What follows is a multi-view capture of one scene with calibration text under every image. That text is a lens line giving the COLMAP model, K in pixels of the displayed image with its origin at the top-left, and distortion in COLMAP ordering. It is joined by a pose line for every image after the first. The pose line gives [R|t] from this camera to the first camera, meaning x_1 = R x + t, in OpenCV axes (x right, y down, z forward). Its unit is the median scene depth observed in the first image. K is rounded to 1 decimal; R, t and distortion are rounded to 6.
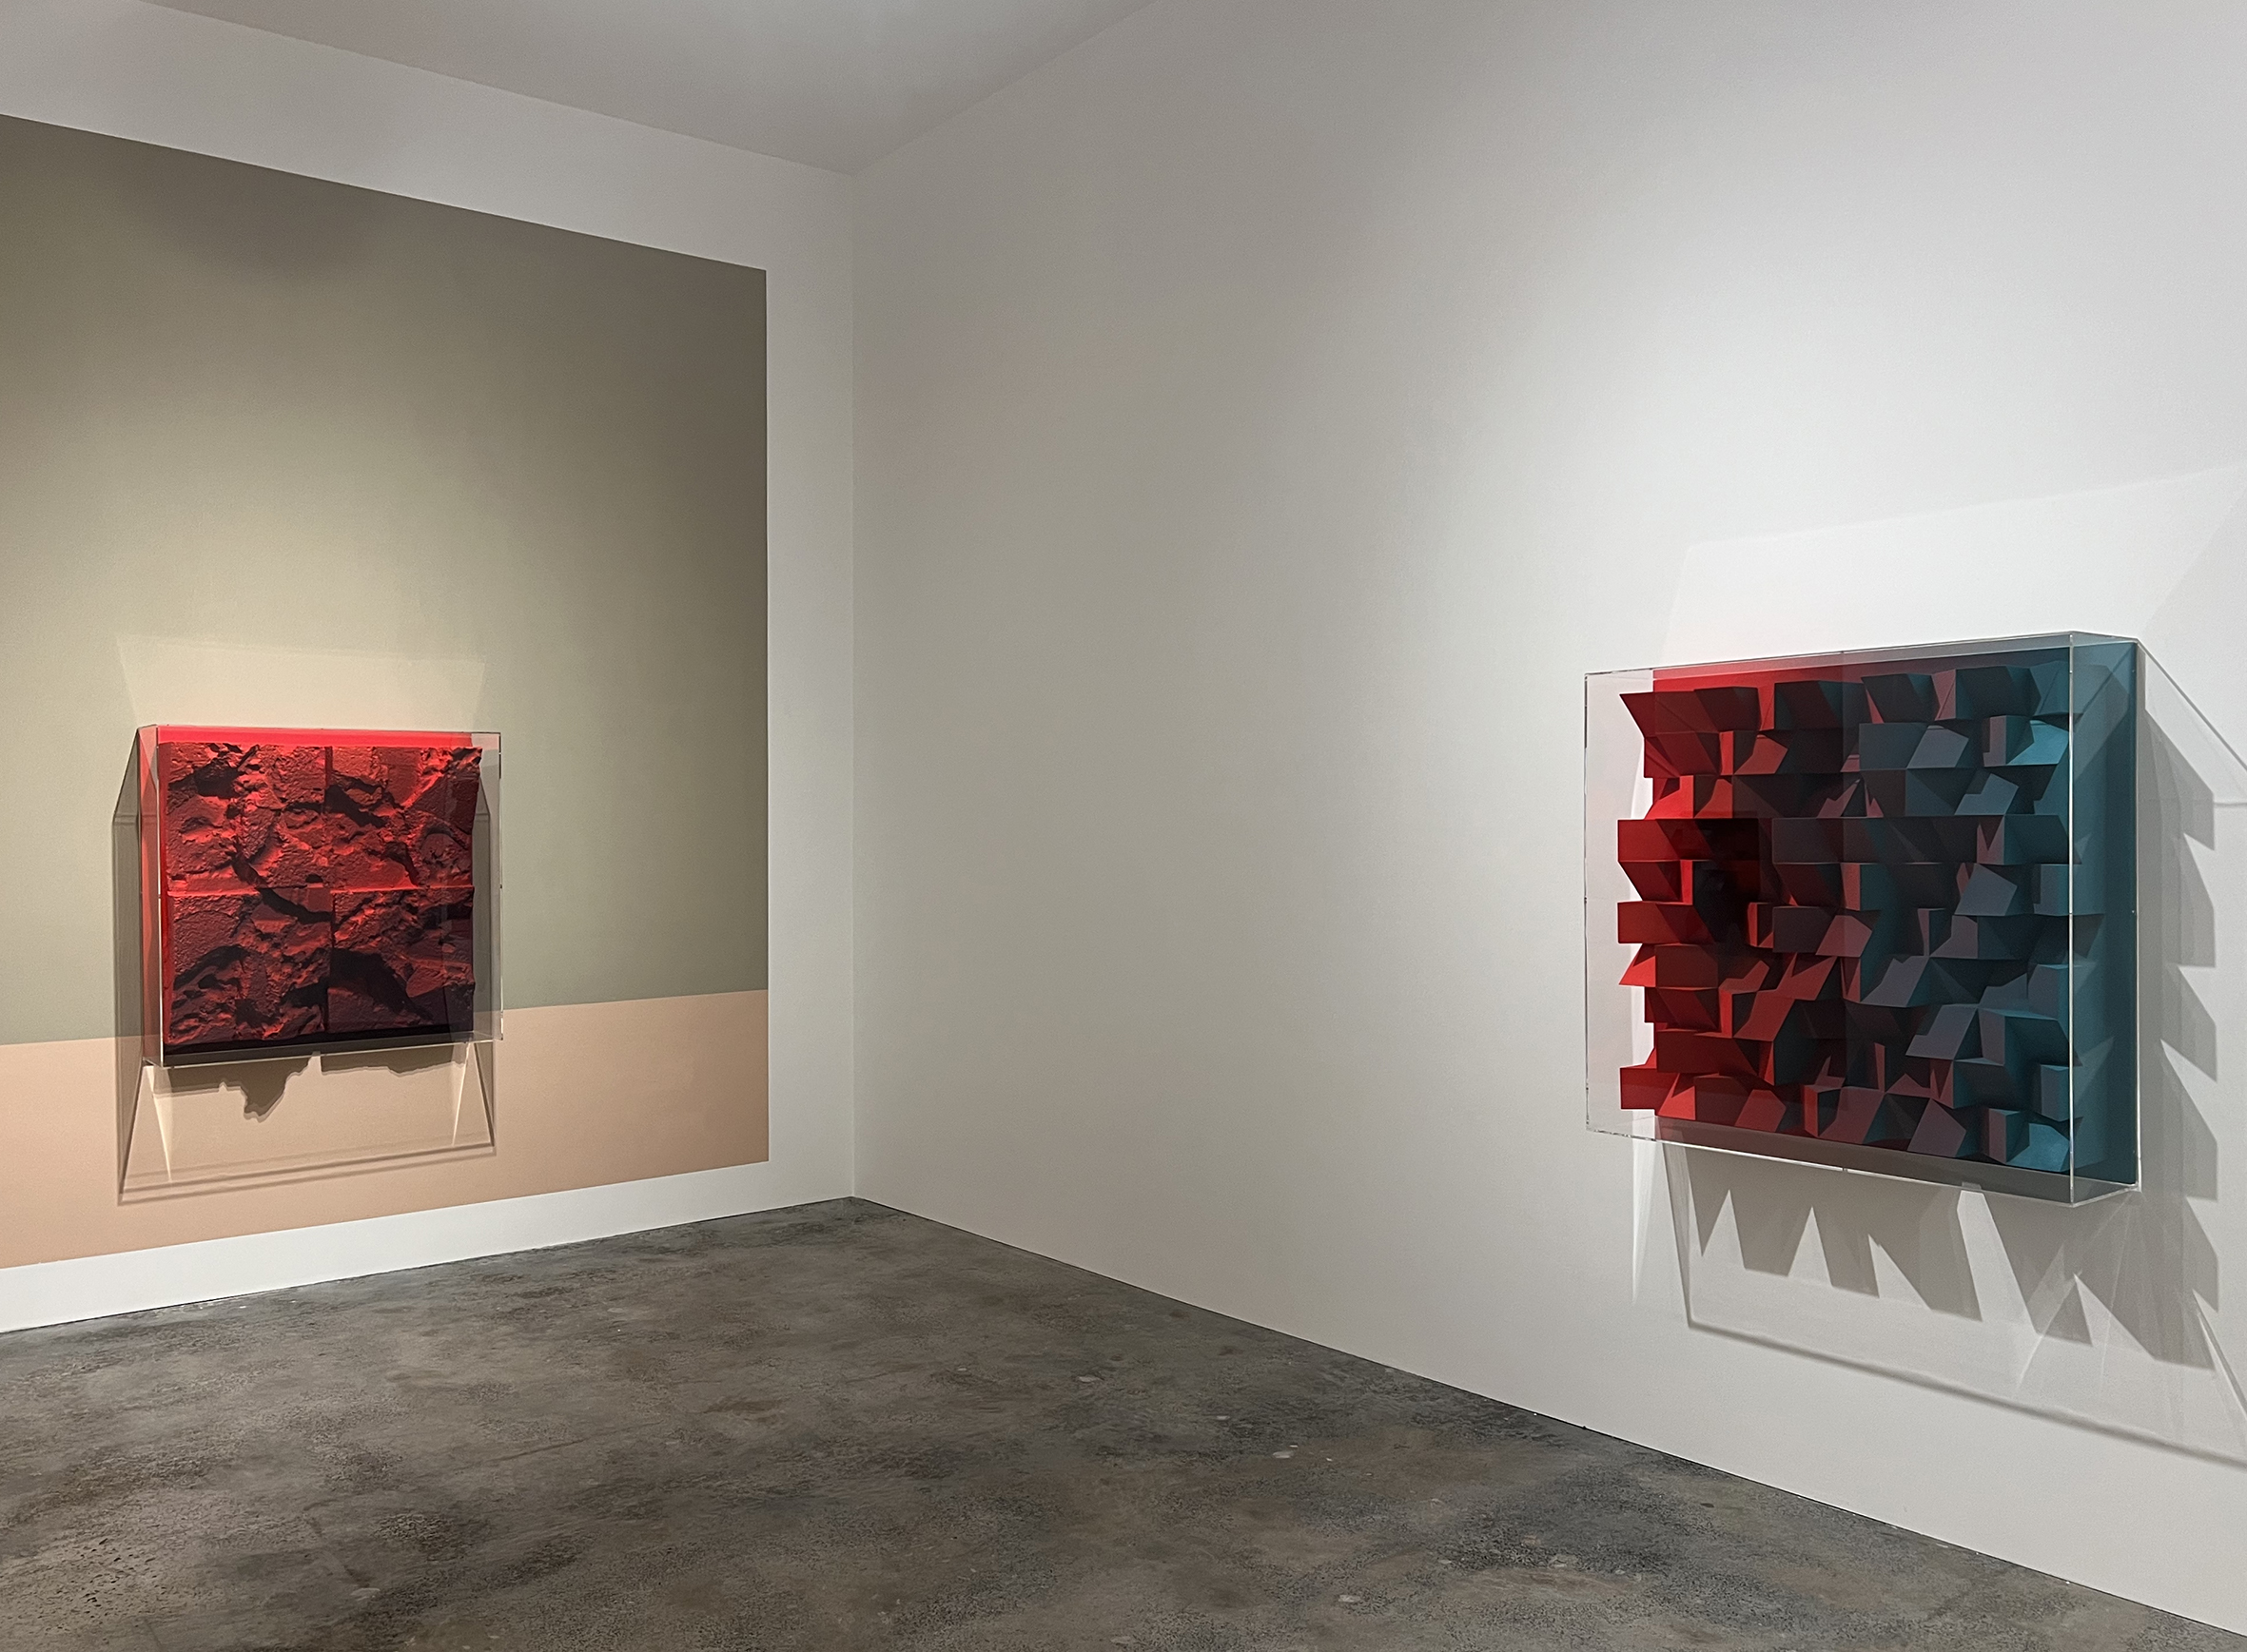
lens RADIAL K [[1742.3, 0, 1123.5], [0, 1742.3, 826.0], [0, 0, 1]] dist [-0.000864, -0.000869]
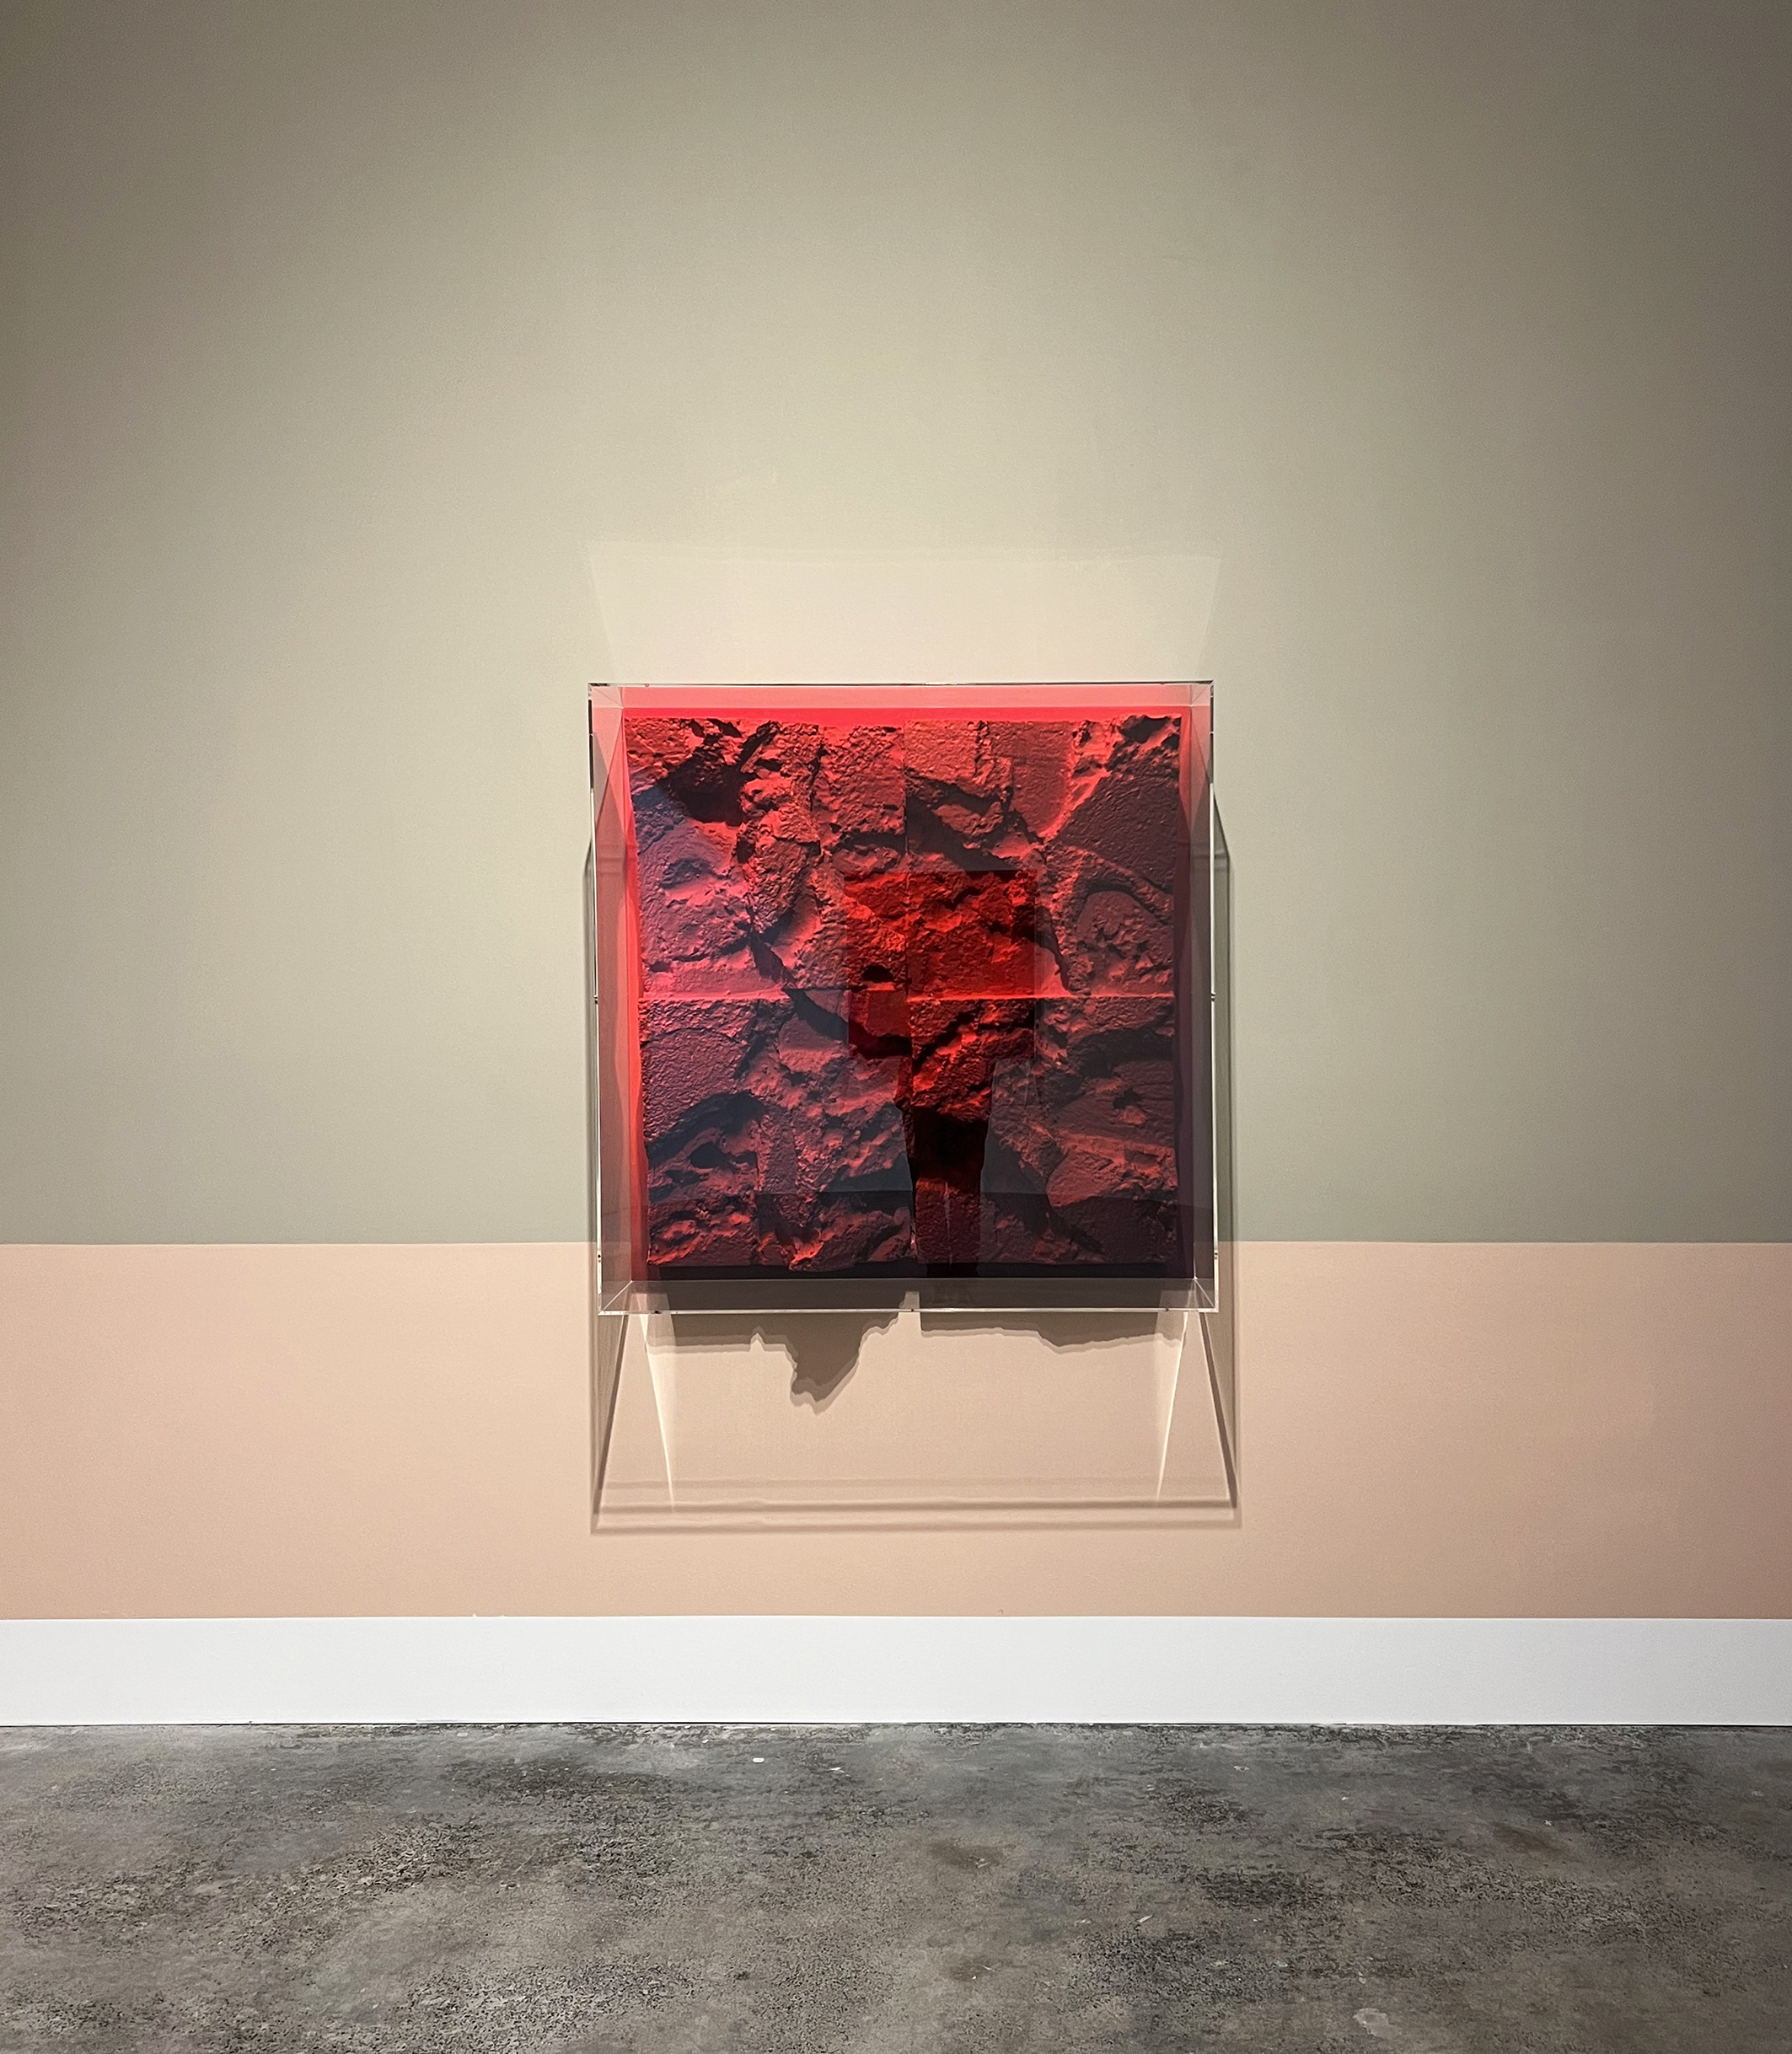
lens RADIAL K [[2040.1, 0, 896.0], [0, 2040.1, 960.5], [0, 0, 1]] dist [0.091991, -0.146981]
pose [[0.780358, 0.006540, -0.625298, -0.070352], [-0.003658, 0.999976, 0.005894, 0.022600], [0.625322, -0.002312, 0.780364, 0.518074]]
